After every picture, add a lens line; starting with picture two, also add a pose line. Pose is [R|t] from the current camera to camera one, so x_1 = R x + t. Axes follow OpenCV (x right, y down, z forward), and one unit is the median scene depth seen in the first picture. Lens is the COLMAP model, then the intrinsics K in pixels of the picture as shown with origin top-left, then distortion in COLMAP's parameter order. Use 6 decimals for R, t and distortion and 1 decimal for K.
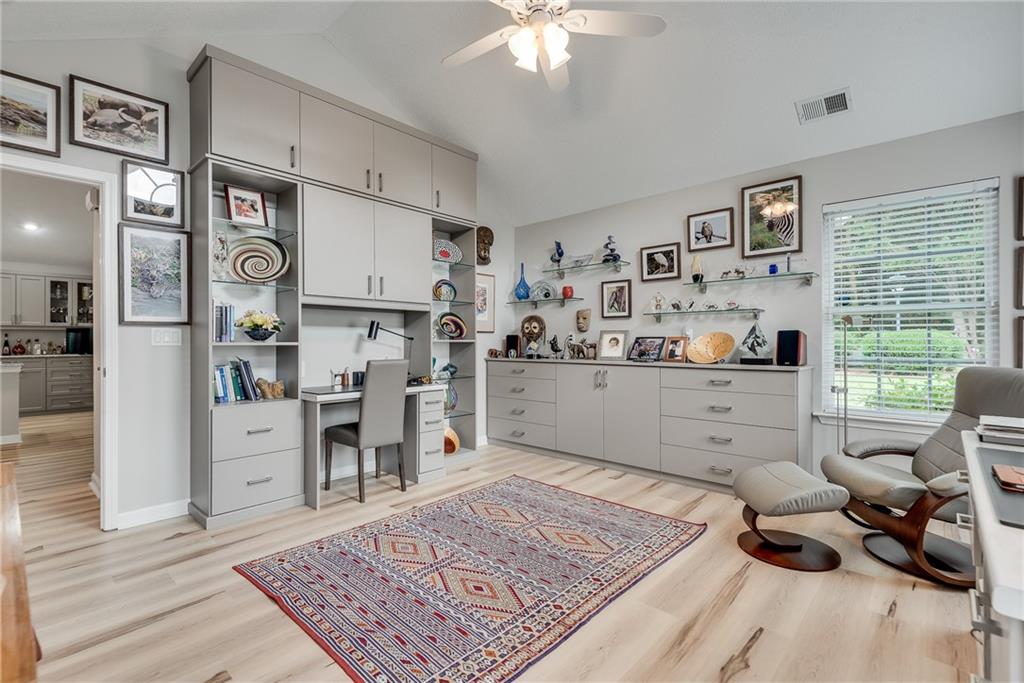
lens RADIAL K [[473.1, 0, 508.6], [0, 473.1, 339.9], [0, 0, 1]] dist [0.028977, -0.013991]
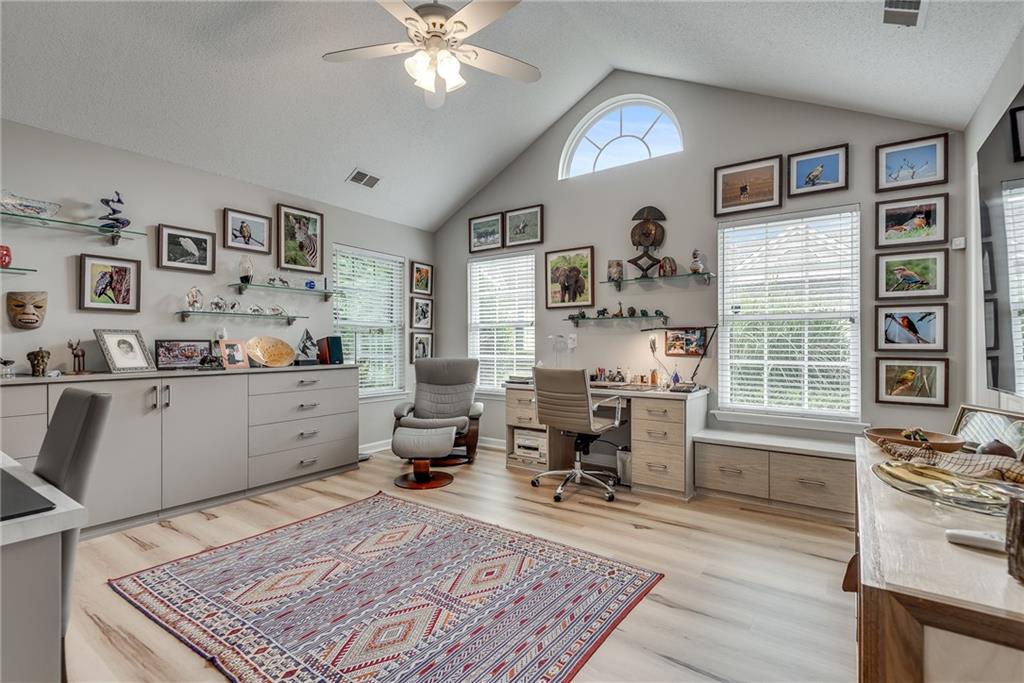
lens RADIAL K [[473.1, 0, 509.4], [0, 473.1, 340.7], [0, 0, 1]] dist [0.028977, -0.013991]
pose [[-0.133682, 0.008690, 0.990986, -0.664159], [-0.001014, 0.999960, -0.008906, 0.002264], [-0.991024, -0.002195, -0.133668, 0.640466]]
